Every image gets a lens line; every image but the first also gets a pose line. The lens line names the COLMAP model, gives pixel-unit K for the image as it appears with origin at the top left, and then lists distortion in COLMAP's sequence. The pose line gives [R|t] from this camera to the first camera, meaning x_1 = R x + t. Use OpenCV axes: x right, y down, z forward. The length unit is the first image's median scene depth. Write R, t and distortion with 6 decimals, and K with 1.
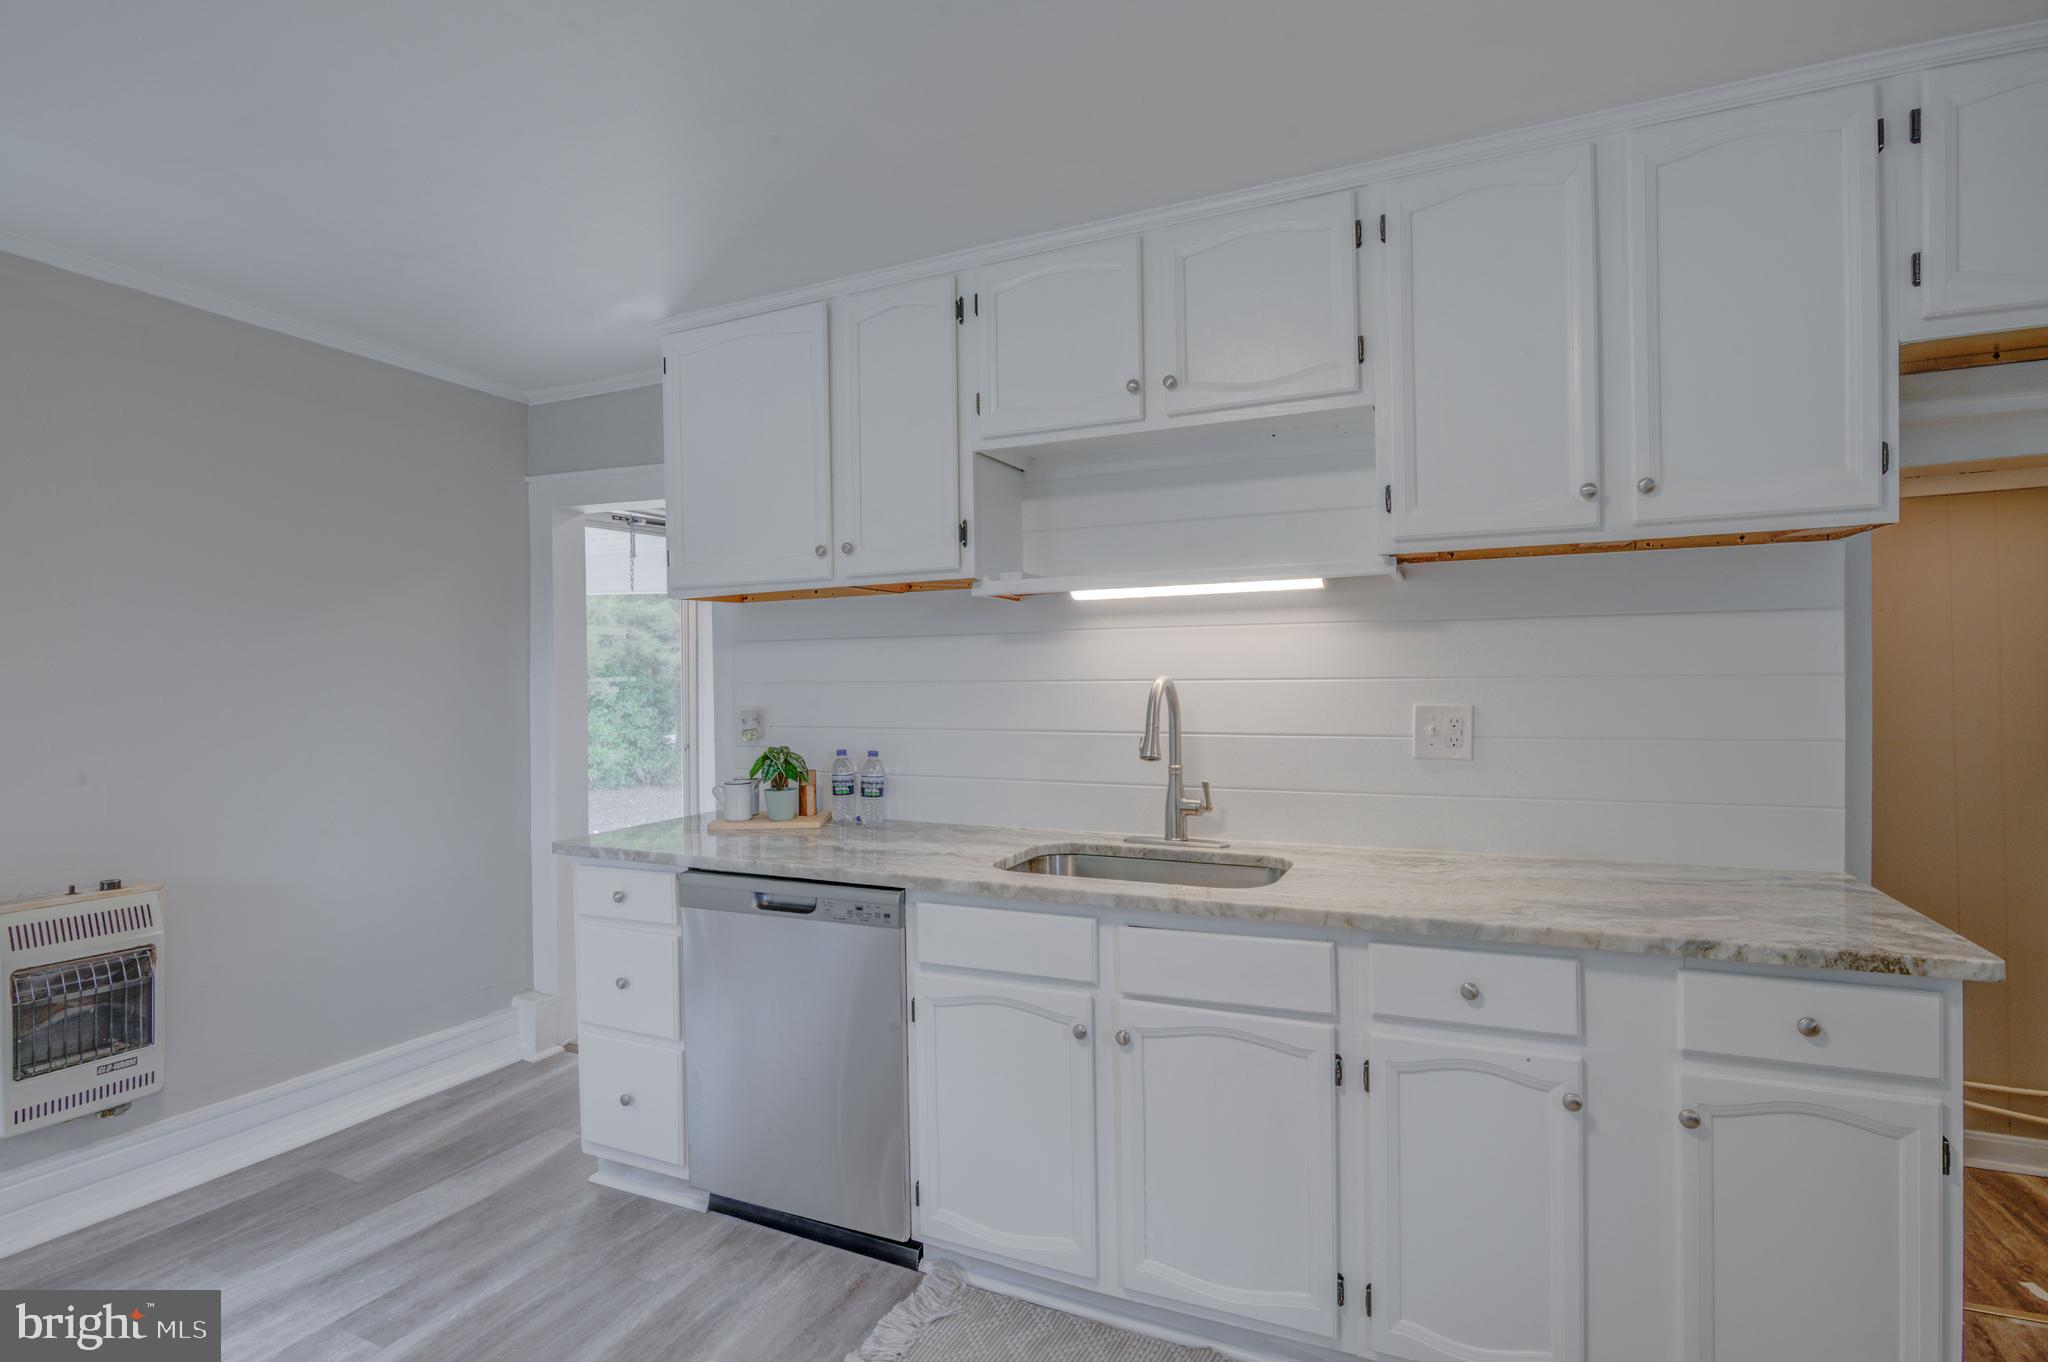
lens RADIAL K [[1022.6, 0, 988.2], [0, 1022.6, 667.4], [0, 0, 1]] dist [-0.018100, 0.002102]
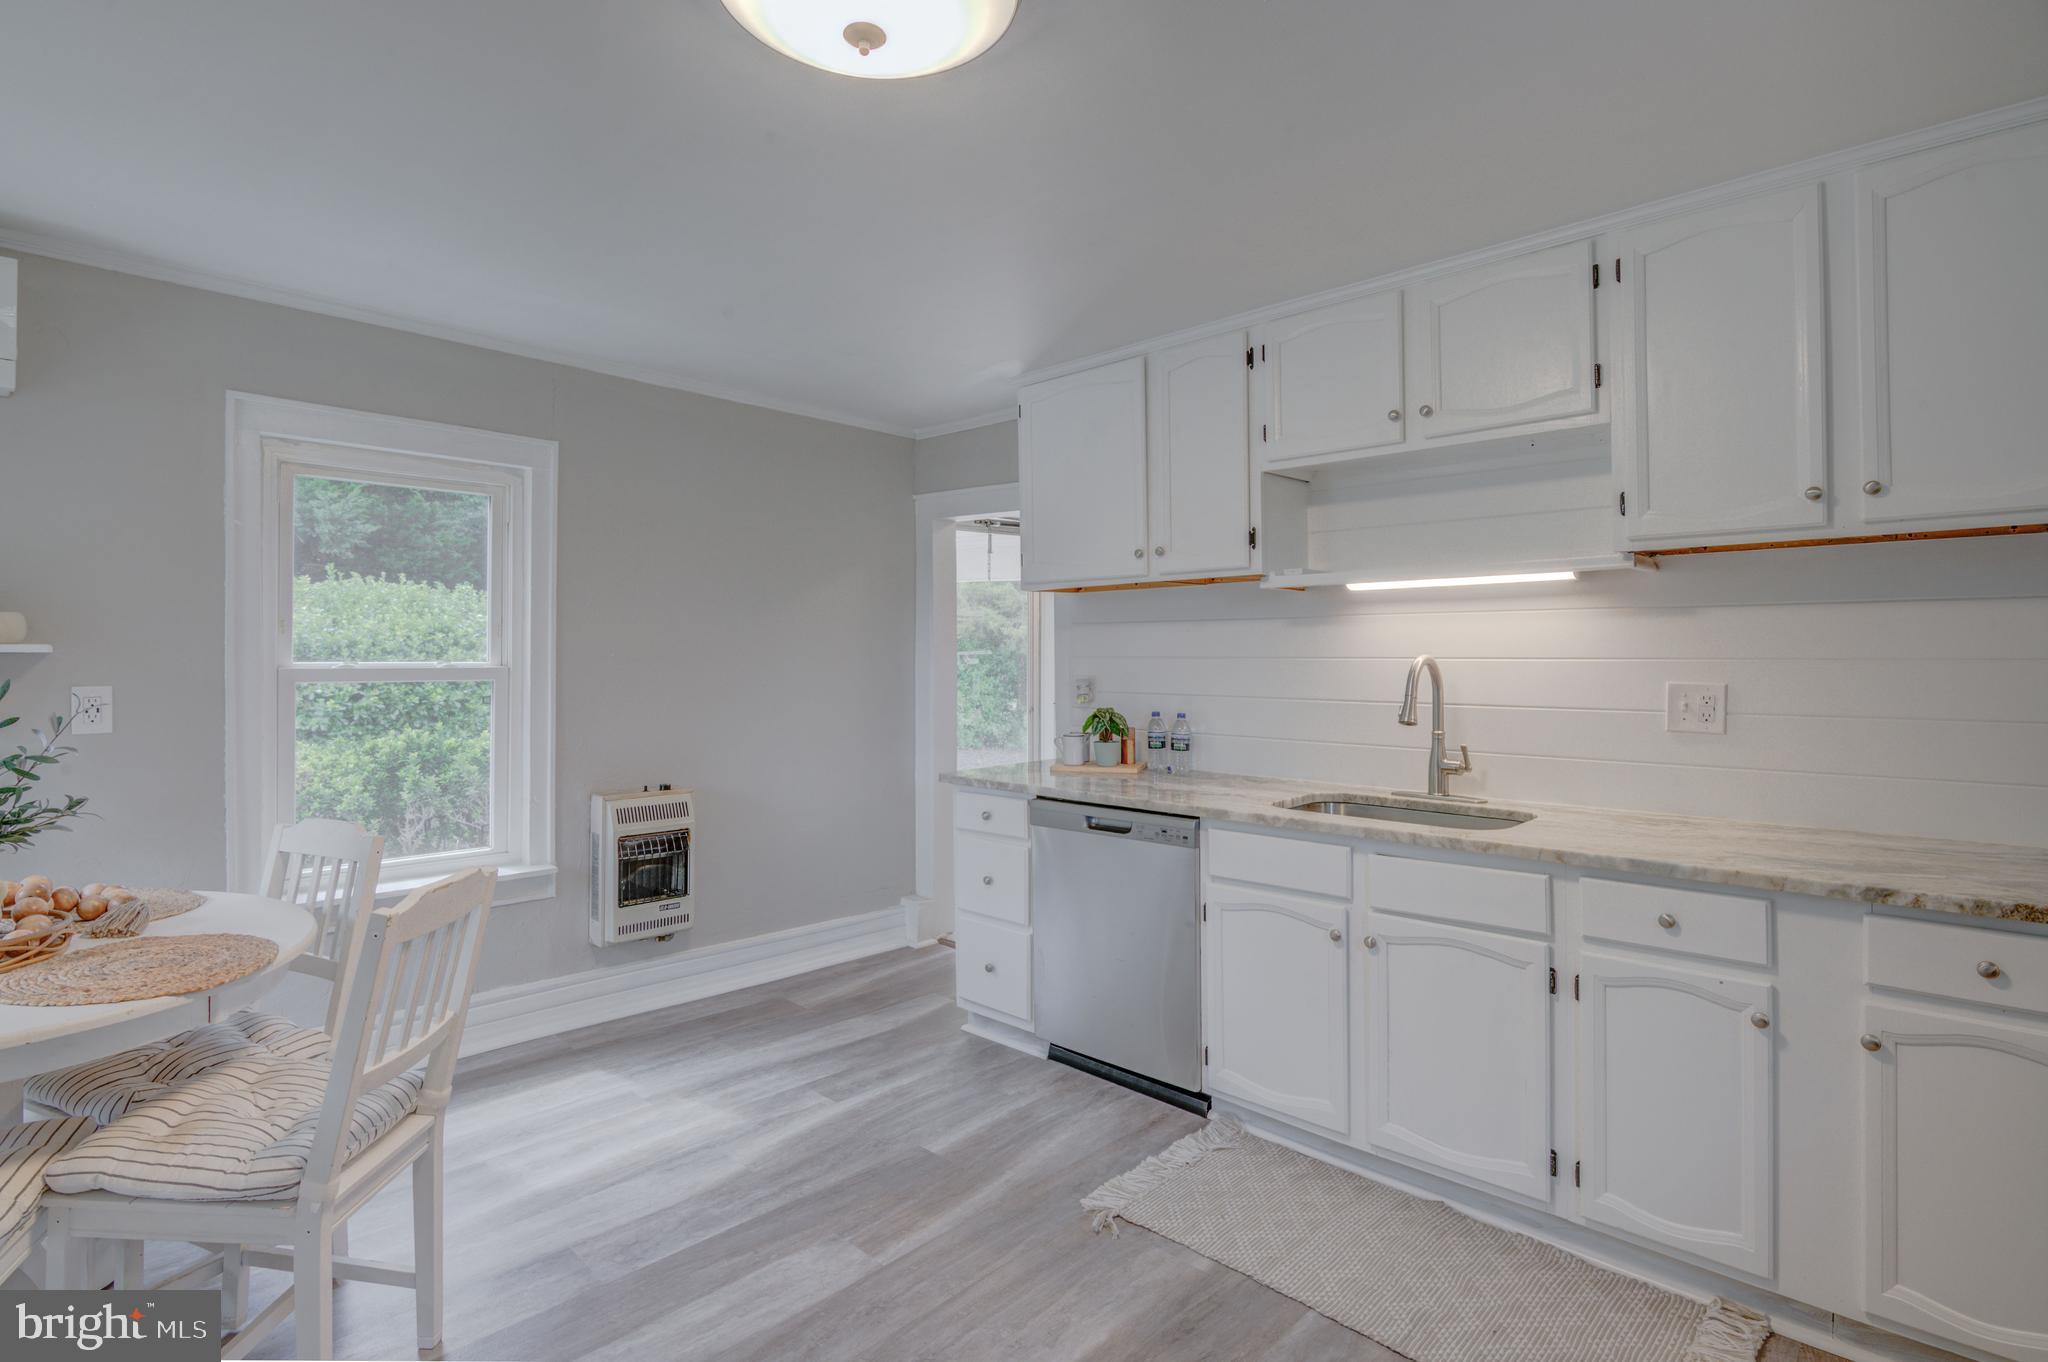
lens RADIAL K [[1022.6, 0, 988.2], [0, 1022.6, 667.4], [0, 0, 1]] dist [-0.018100, 0.002102]
pose [[0.948384, 0.013111, -0.316852, 0.068090], [-0.004951, 0.999635, 0.026546, -0.005976], [0.317085, -0.023607, 0.948103, -0.287456]]
